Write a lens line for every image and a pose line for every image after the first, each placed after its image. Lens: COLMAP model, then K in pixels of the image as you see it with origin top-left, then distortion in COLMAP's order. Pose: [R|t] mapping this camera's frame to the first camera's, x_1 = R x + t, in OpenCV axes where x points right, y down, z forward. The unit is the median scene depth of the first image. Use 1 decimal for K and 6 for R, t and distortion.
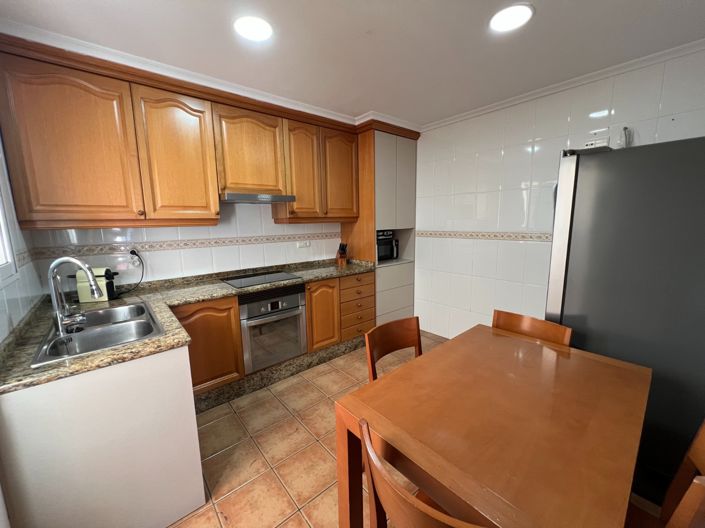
lens RADIAL K [[281.6, 0, 352.5], [0, 281.6, 258.5], [0, 0, 1]] dist [-0.001389, 0.001432]
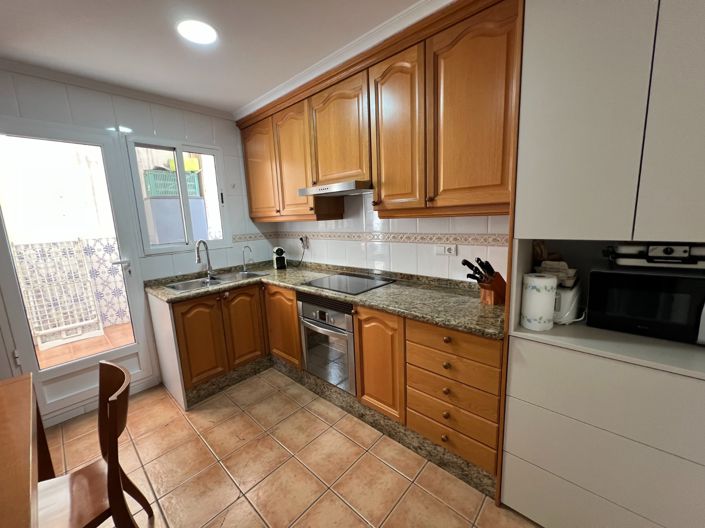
lens RADIAL K [[281.6, 0, 351.5], [0, 281.6, 263.9], [0, 0, 1]] dist [-0.001389, 0.001432]
pose [[0.128442, 0.175596, -0.976047, 0.496356], [-0.101906, 0.981327, 0.163136, -0.123749], [0.986467, 0.078511, 0.143938, 0.864017]]
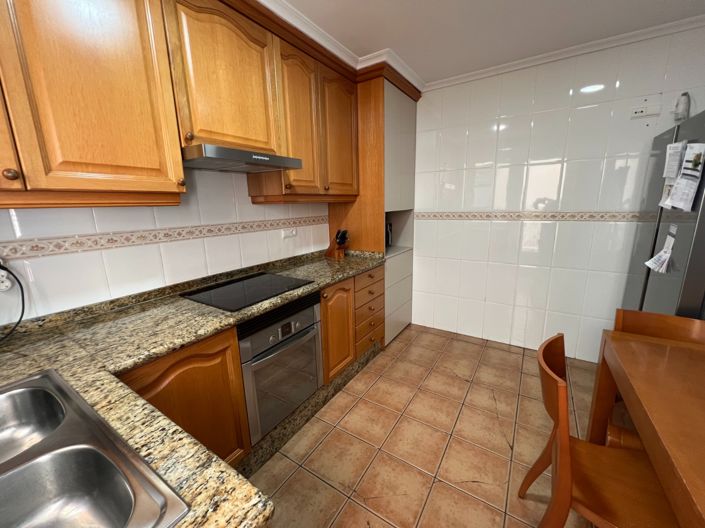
lens RADIAL K [[281.6, 0, 350.8], [0, 281.6, 259.0], [0, 0, 1]] dist [-0.001389, 0.001432]
pose [[0.958879, -0.061107, 0.277157, -0.275482], [0.046023, 0.997100, 0.060613, -0.024717], [-0.280057, -0.045365, 0.958911, 0.312360]]
